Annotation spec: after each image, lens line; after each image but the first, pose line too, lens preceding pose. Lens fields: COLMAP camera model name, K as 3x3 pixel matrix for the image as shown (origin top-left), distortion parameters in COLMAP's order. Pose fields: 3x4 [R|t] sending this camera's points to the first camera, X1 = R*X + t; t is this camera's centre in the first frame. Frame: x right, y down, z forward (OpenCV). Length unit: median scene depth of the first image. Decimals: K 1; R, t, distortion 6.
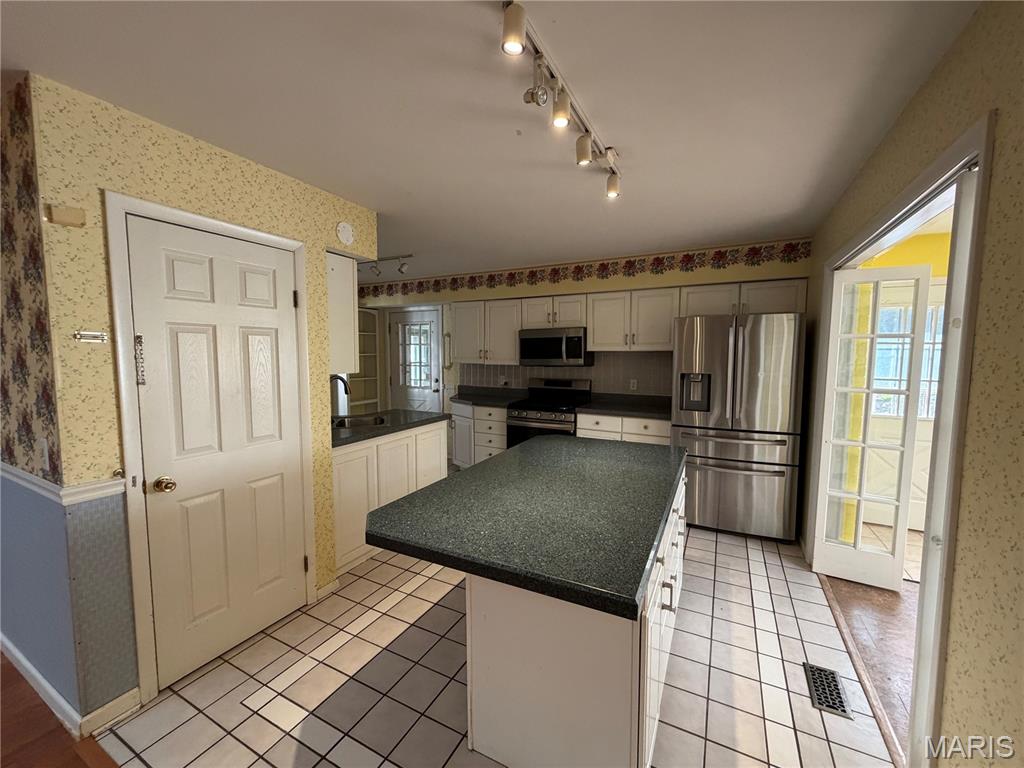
lens RADIAL K [[408.2, 0, 512.0], [0, 408.2, 384.0], [0, 0, 1]] dist [-0.000286, 0.000112]
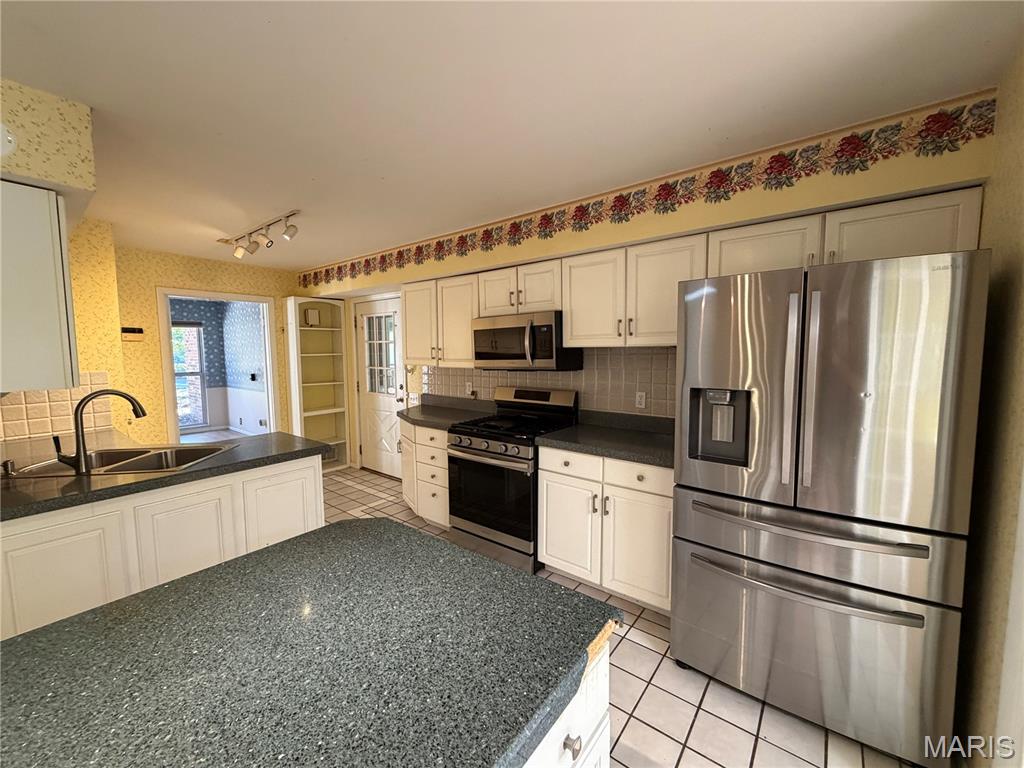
lens RADIAL K [[408.2, 0, 512.0], [0, 408.2, 384.0], [0, 0, 1]] dist [-0.000286, 0.000112]
pose [[0.983588, 0.005900, -0.180330, 0.224606], [-0.004816, 0.999968, 0.006451, -0.026990], [0.180362, -0.005477, 0.983585, 0.354491]]
